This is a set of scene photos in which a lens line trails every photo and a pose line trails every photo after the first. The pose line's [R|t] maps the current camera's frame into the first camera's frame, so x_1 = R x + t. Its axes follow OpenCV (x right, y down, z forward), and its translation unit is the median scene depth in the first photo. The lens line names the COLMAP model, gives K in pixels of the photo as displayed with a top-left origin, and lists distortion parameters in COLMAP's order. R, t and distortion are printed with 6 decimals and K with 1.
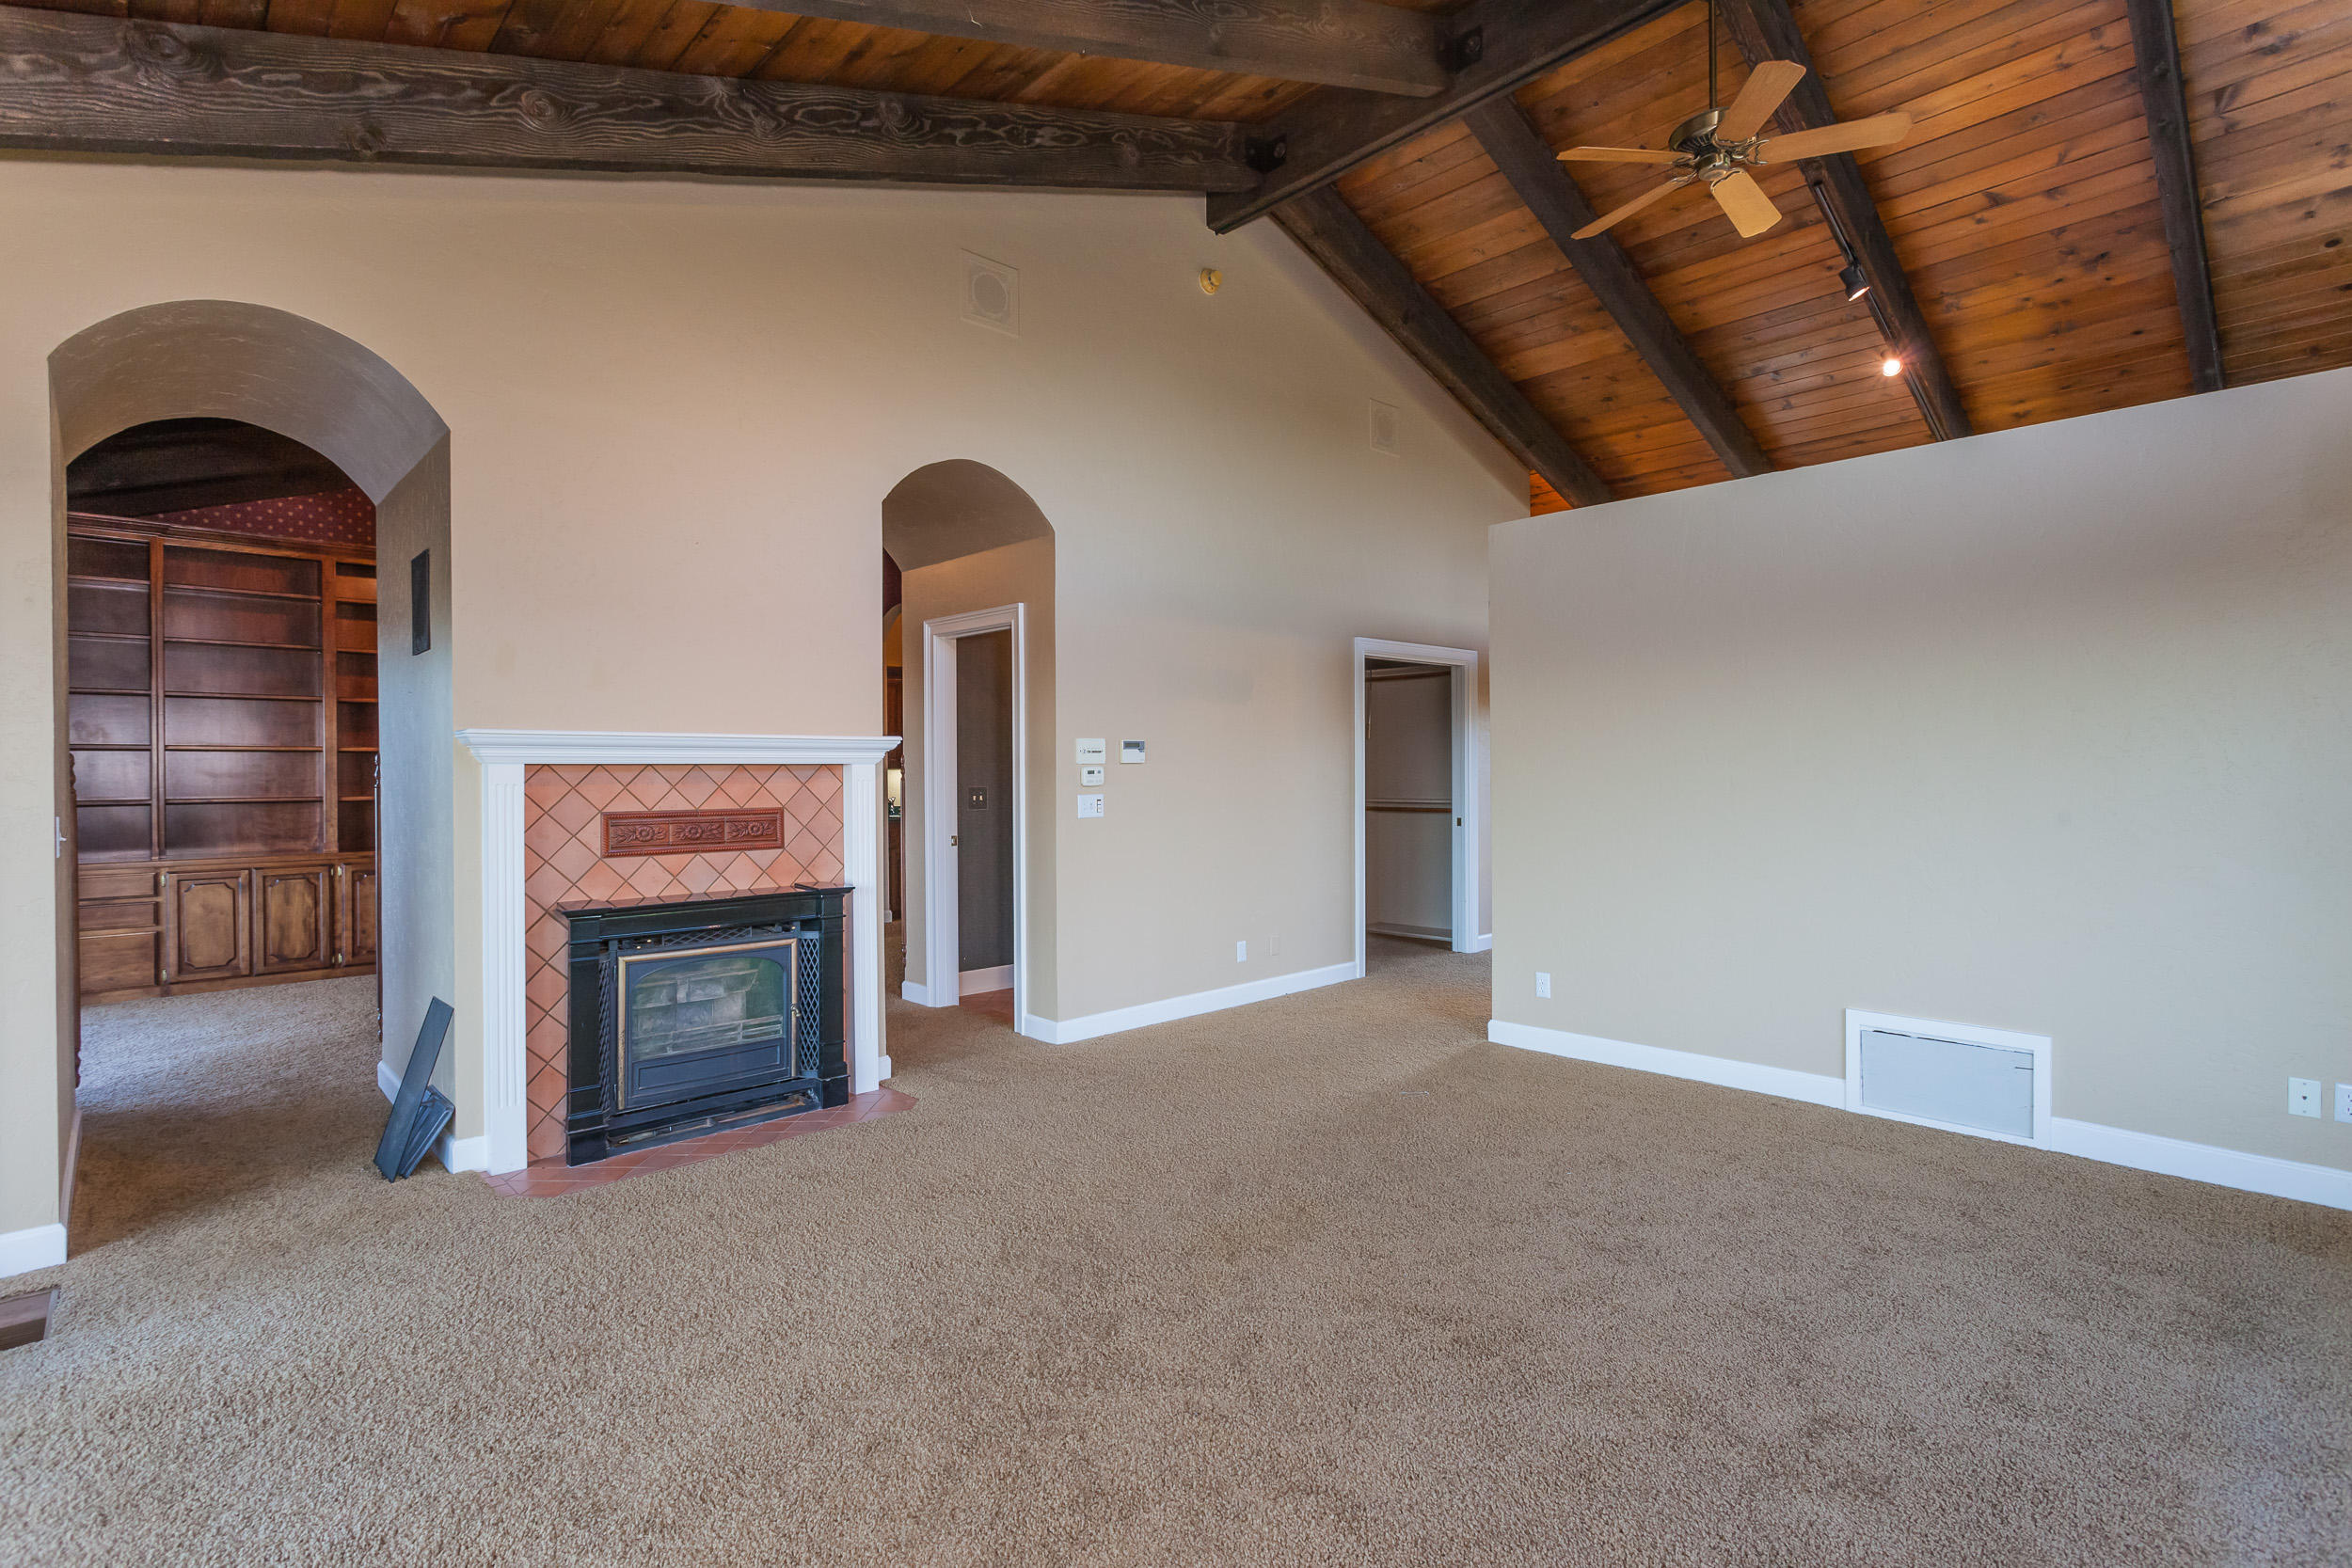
lens RADIAL K [[1116.6, 0, 1184.0], [0, 1116.6, 768.5], [0, 0, 1]] dist [0.000192, 0.000353]
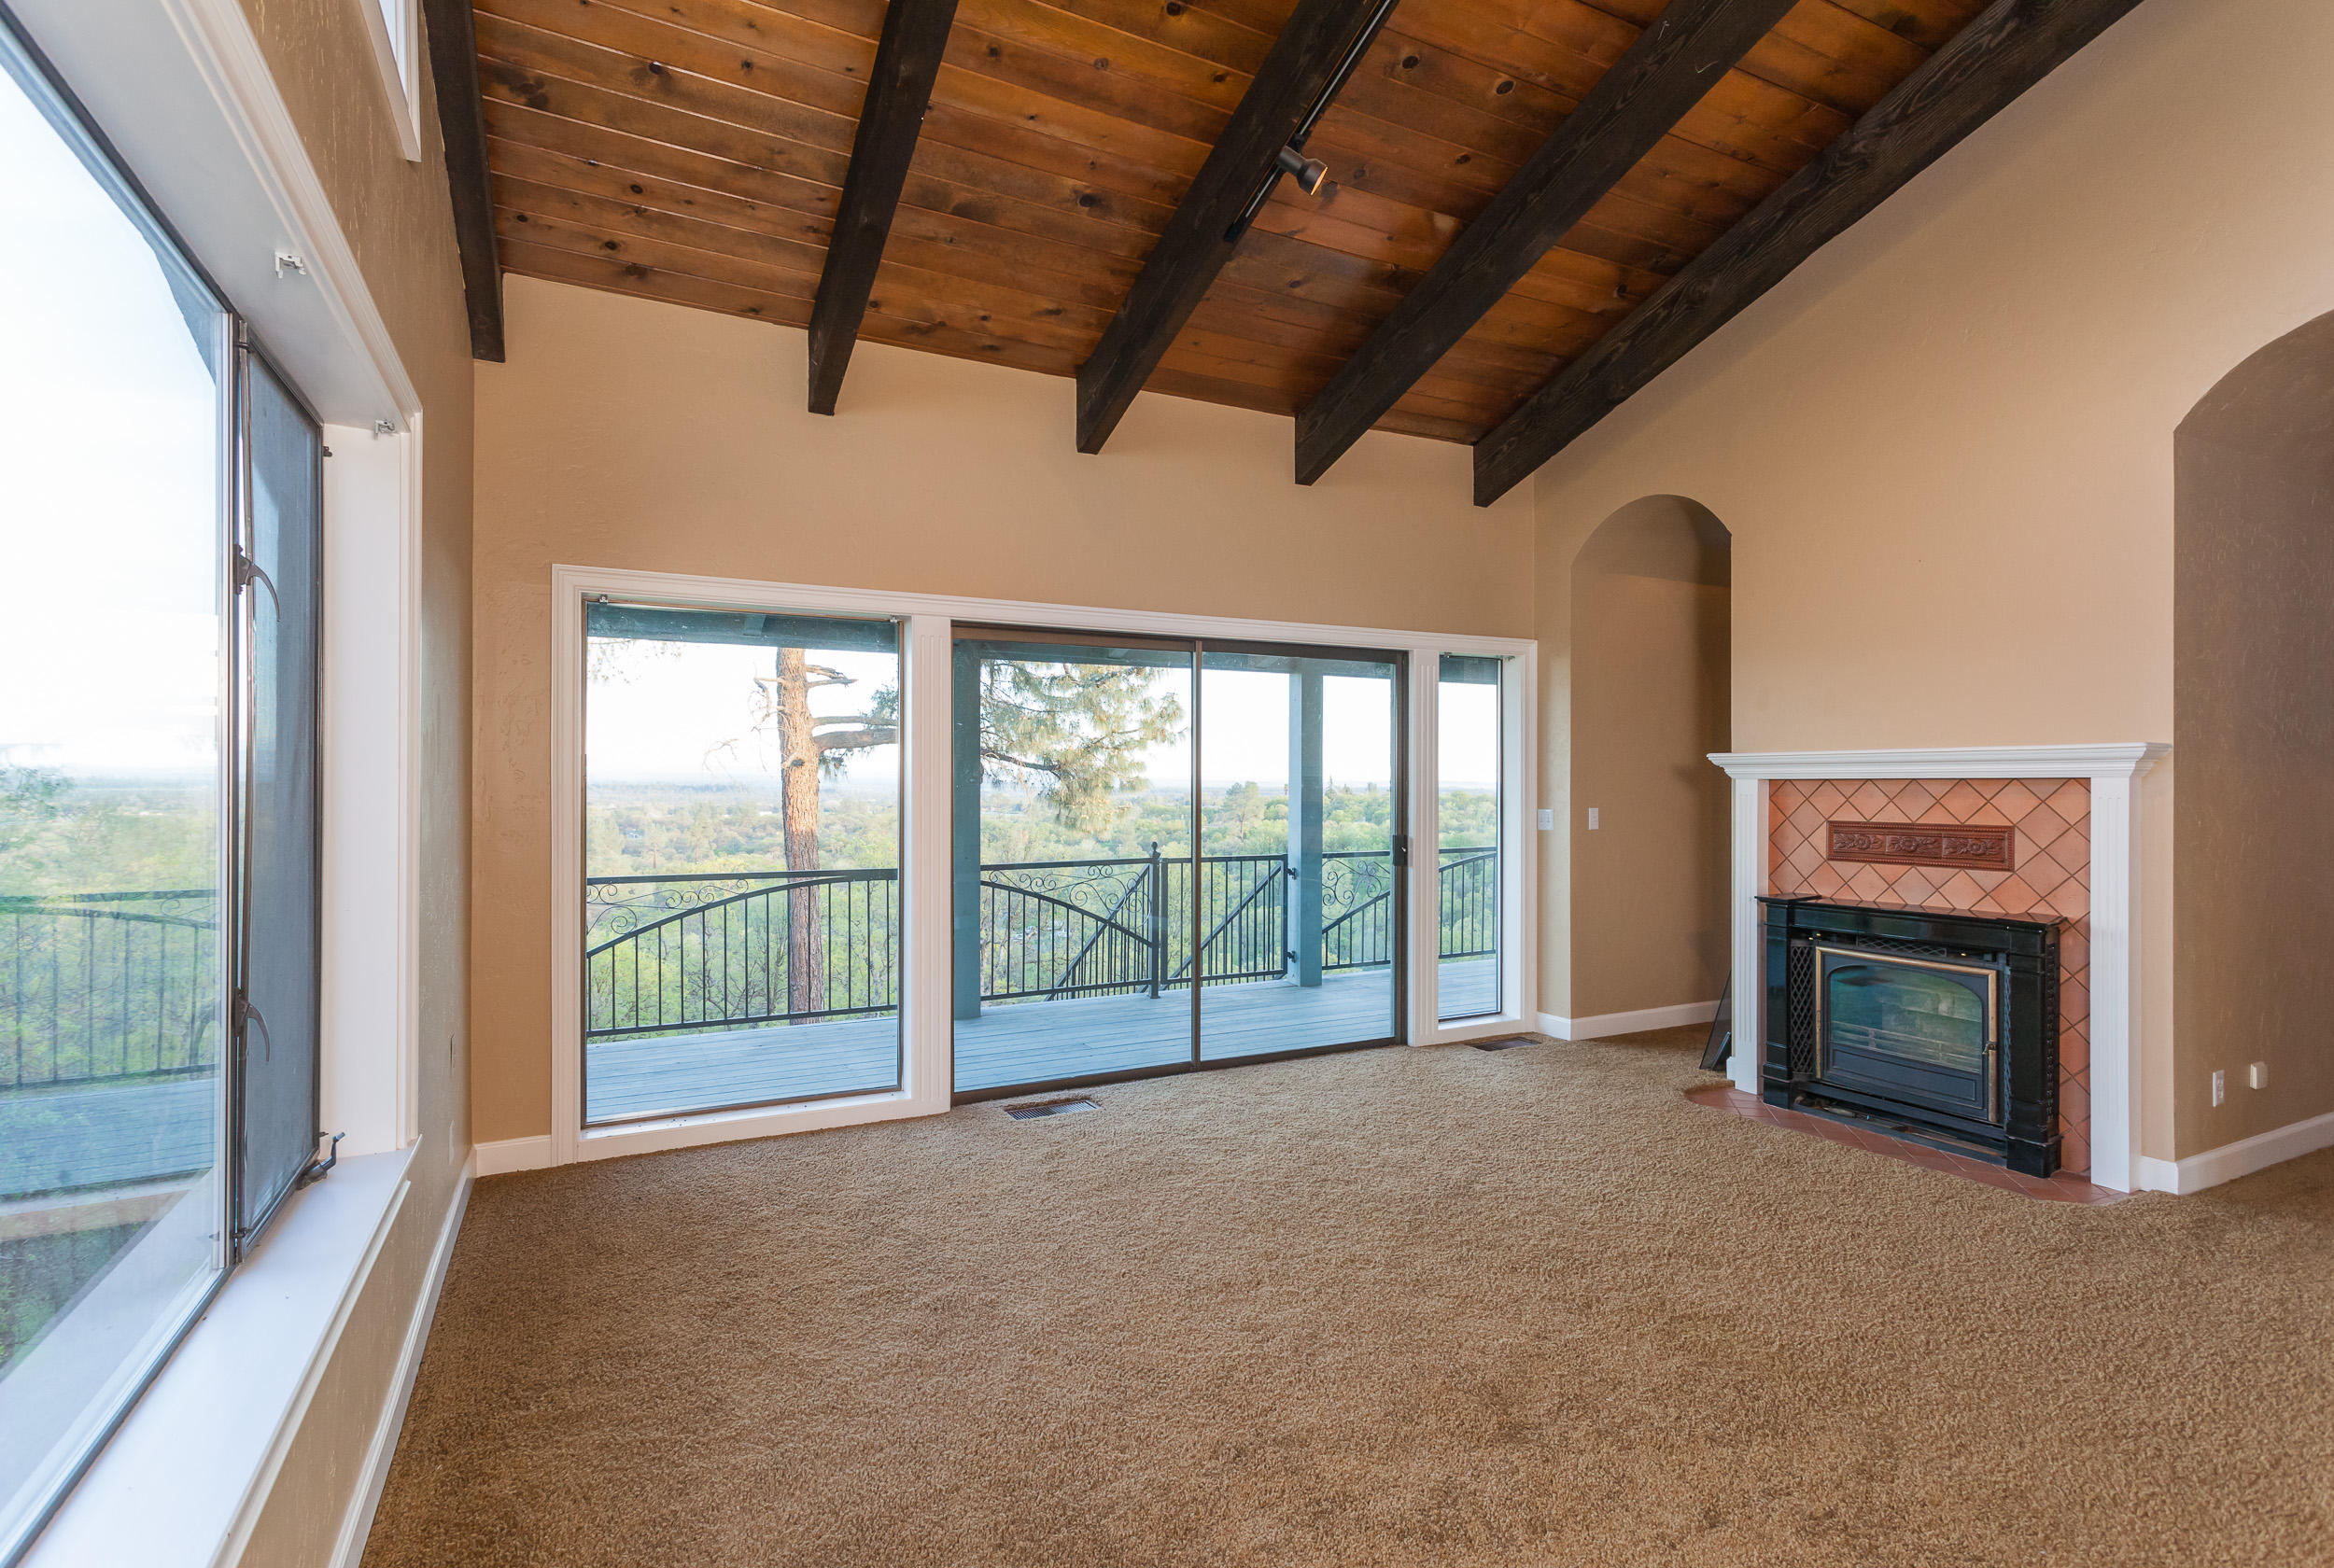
lens RADIAL K [[1108.0, 0, 1164.8], [0, 1108.0, 791.3], [0, 0, 1]] dist [0.000192, 0.000353]
pose [[-0.281497, 0.004773, -0.959550, 0.825700], [-0.003489, 0.999976, 0.005998, 0.004813], [0.959556, 0.005036, -0.281473, 0.711090]]
